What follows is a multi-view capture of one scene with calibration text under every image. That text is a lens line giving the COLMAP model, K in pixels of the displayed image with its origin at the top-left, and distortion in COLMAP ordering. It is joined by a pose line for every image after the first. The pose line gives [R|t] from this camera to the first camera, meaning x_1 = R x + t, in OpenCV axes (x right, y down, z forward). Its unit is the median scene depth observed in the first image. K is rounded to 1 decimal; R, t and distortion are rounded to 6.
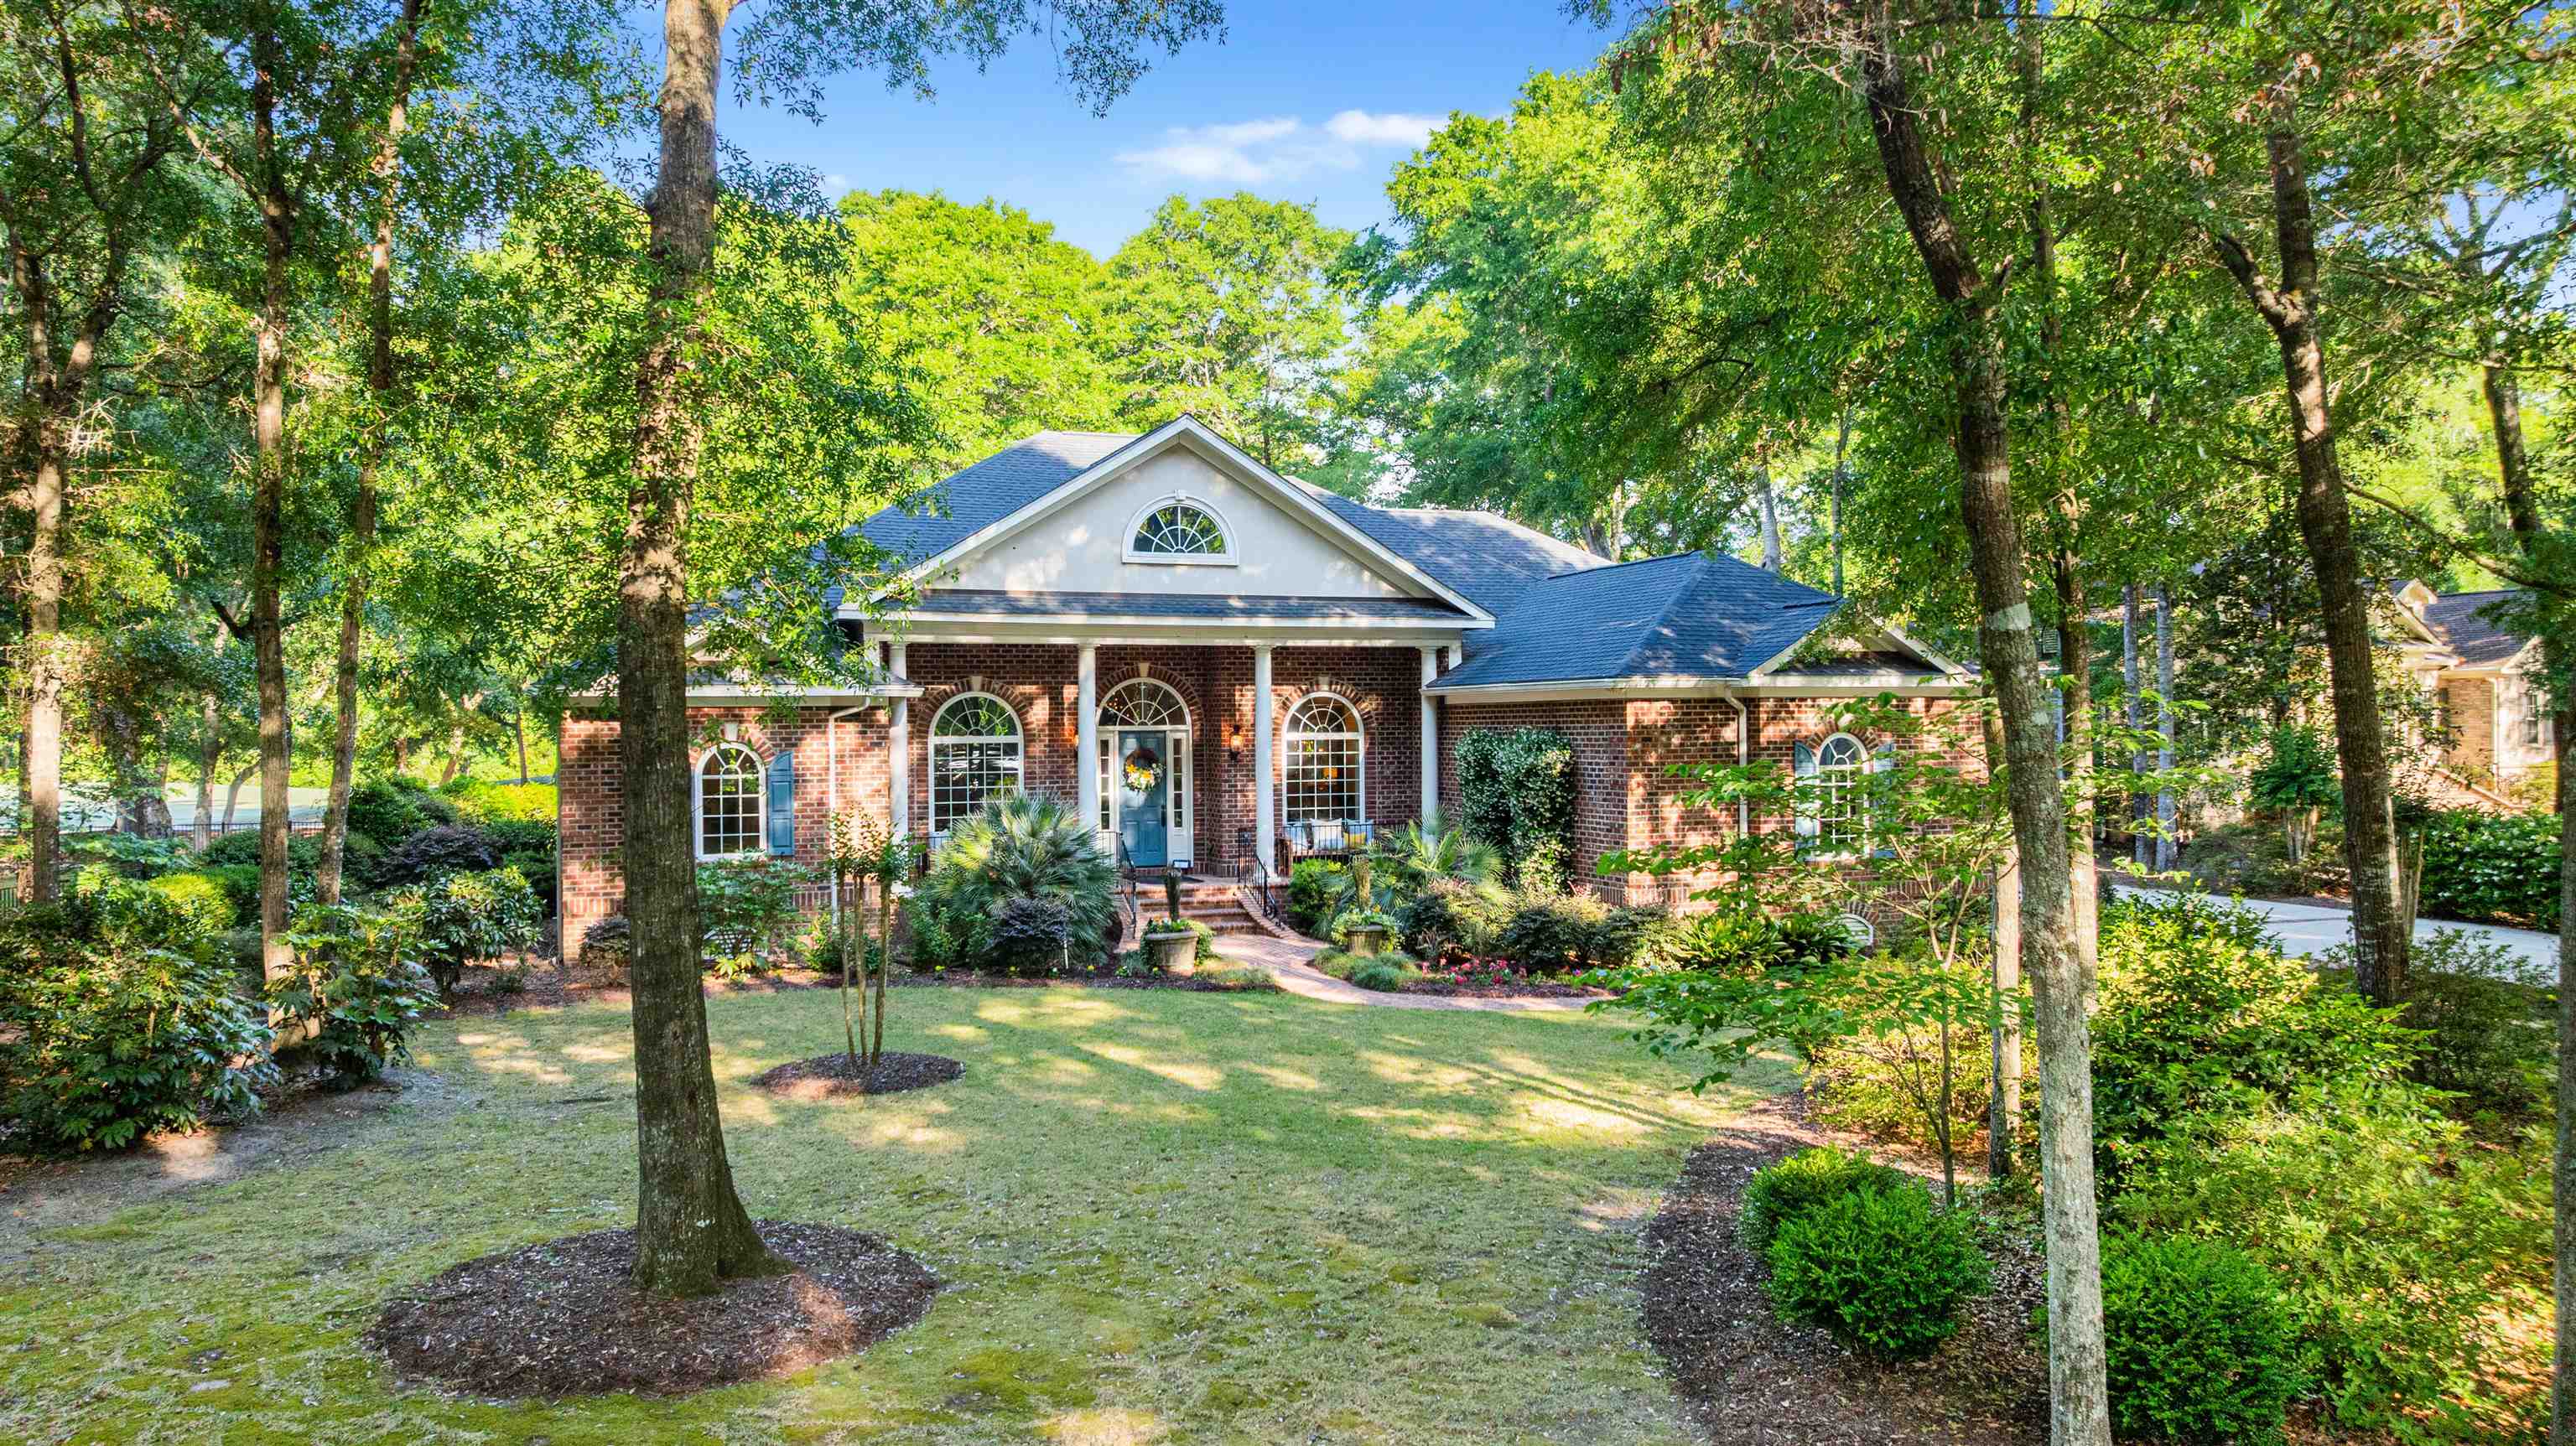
lens RADIAL K [[1751.0, 0, 1288.0], [0, 1751.0, 723.0], [0, 0, 1]] dist [-0.050542, 0.000012]
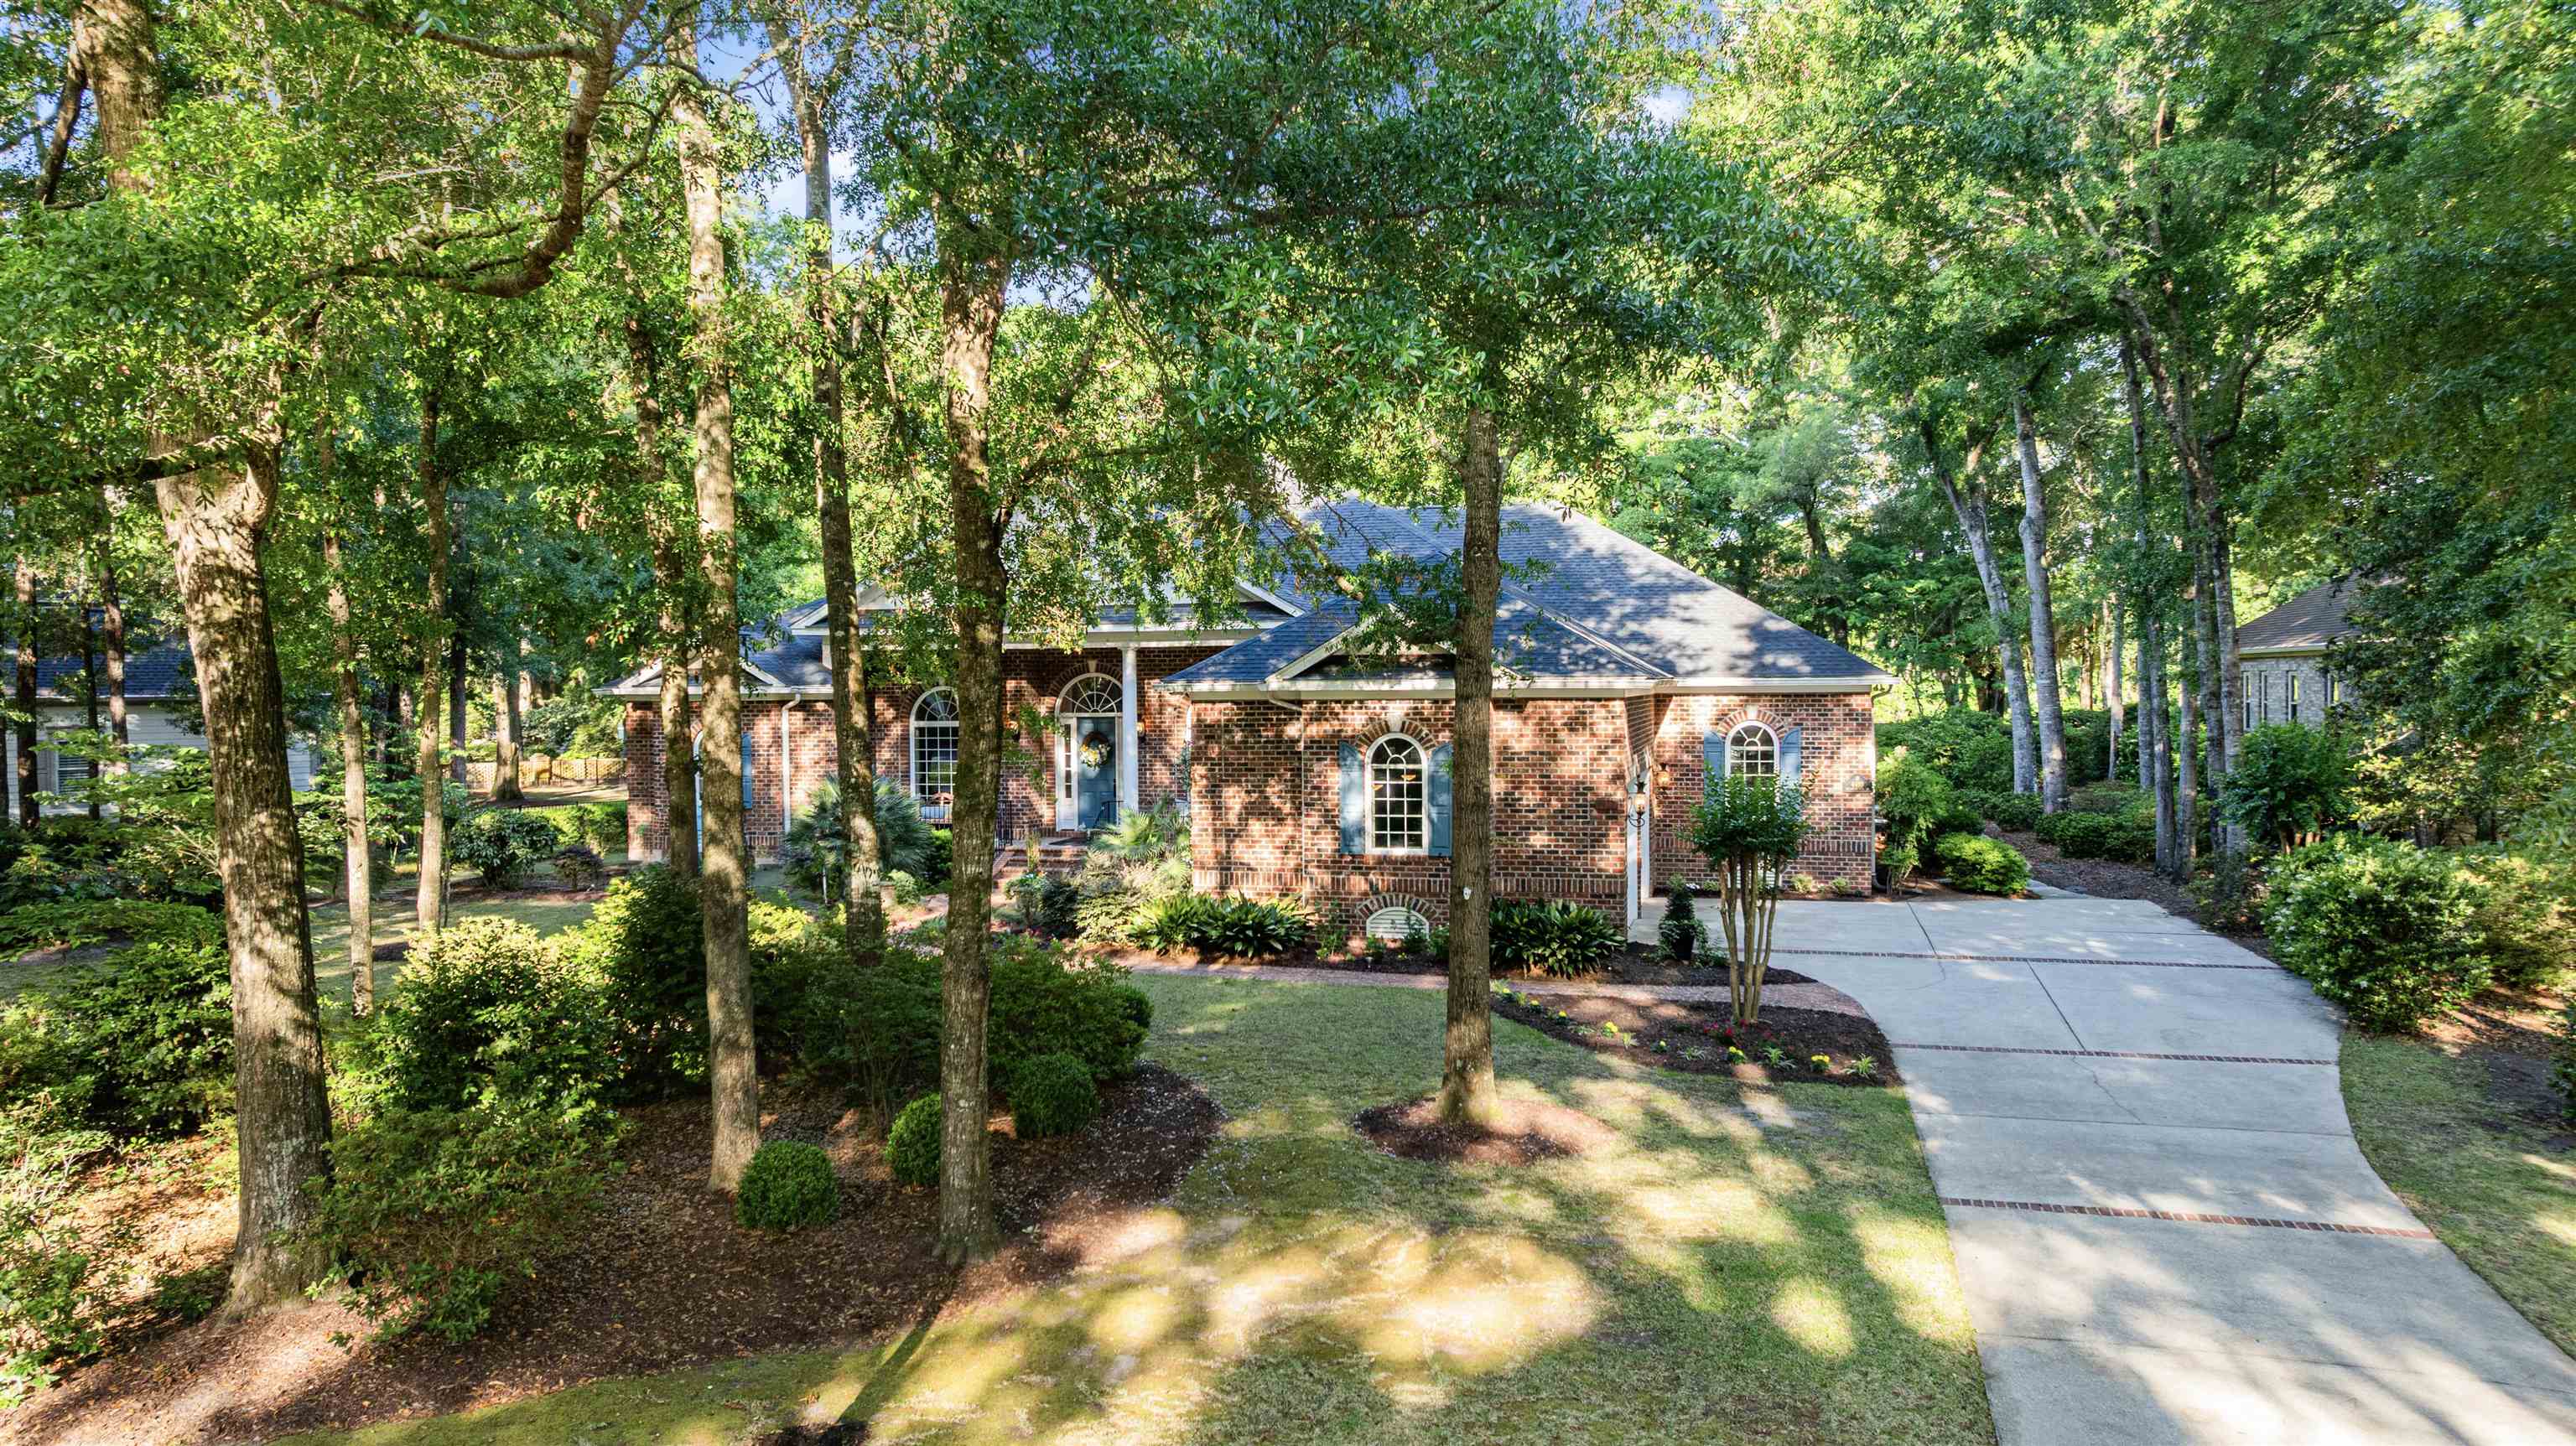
lens RADIAL K [[1751.0, 0, 1288.0], [0, 1751.0, 723.0], [0, 0, 1]] dist [-0.050542, 0.000012]
pose [[0.826915, 0.016111, -0.562096, 0.780193], [-0.002362, 0.999680, 0.025177, -0.024313], [0.562322, -0.019491, 0.826689, 0.078634]]
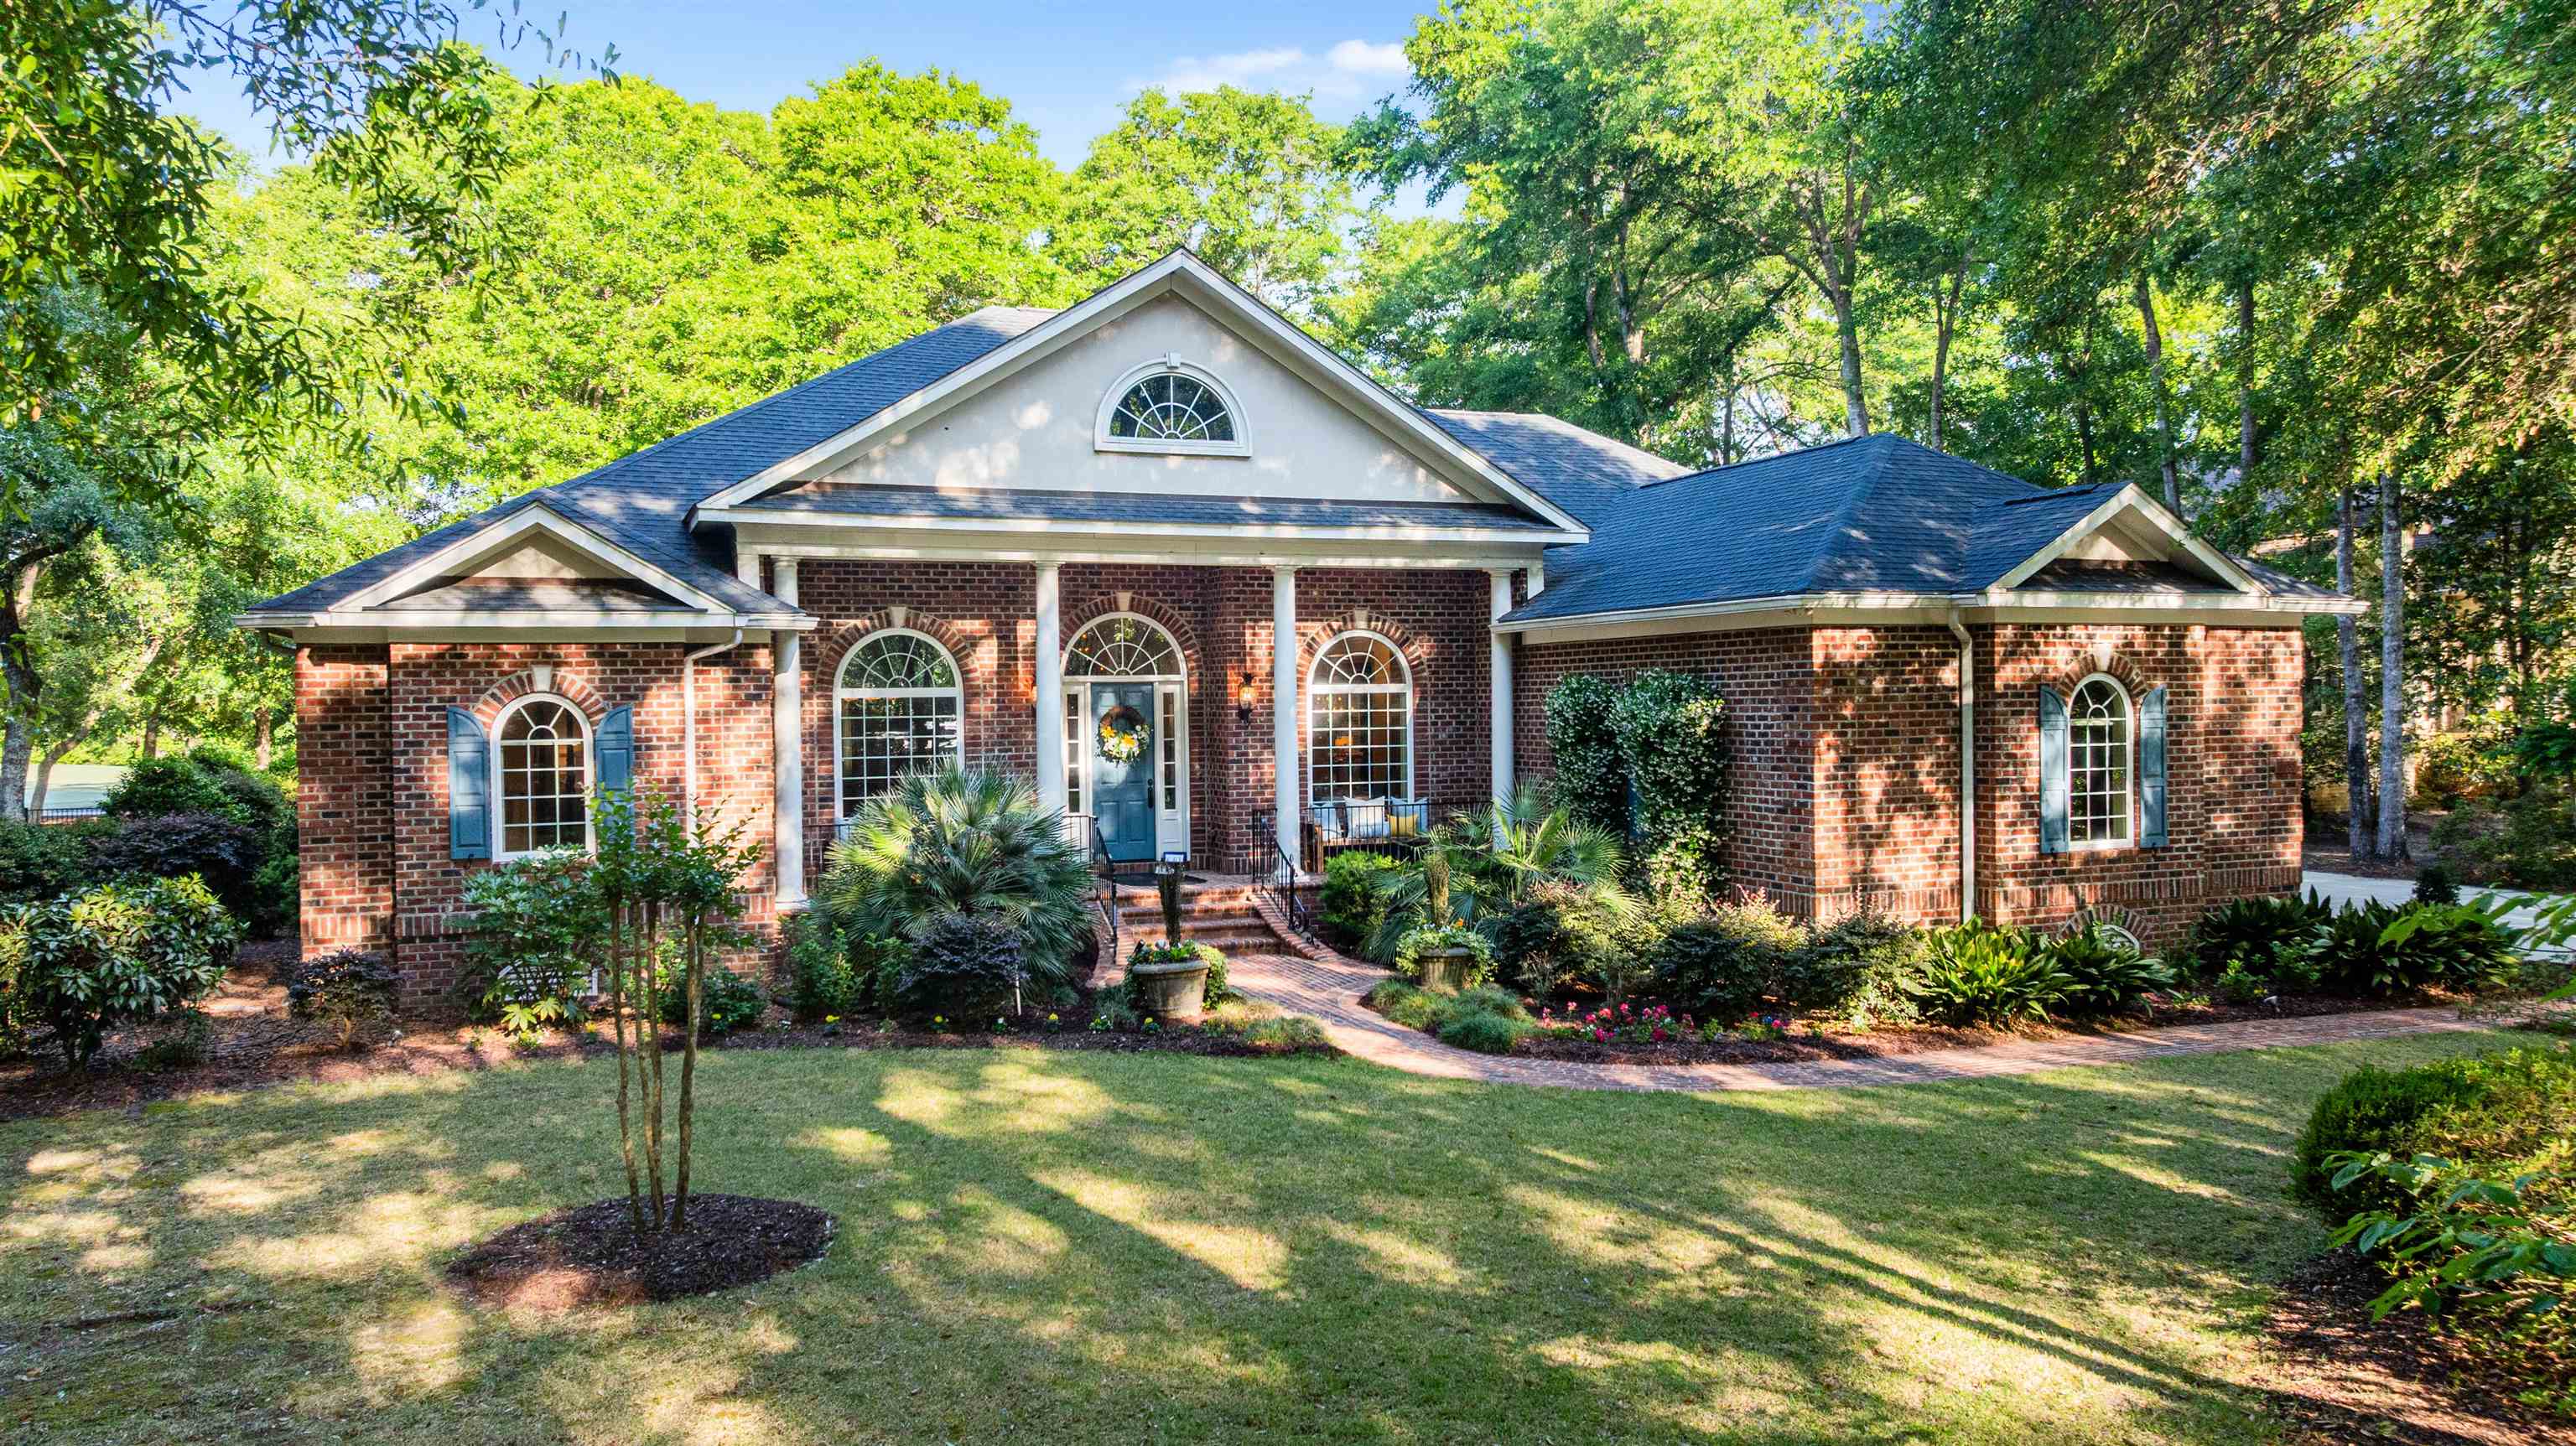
lens RADIAL K [[1751.0, 0, 1288.0], [0, 1751.0, 723.0], [0, 0, 1]] dist [-0.050542, 0.000012]
pose [[0.999837, -0.004605, 0.017464, -0.027152], [0.004379, 0.999907, 0.012948, 0.013734], [-0.017522, -0.012870, 0.999764, 0.262743]]
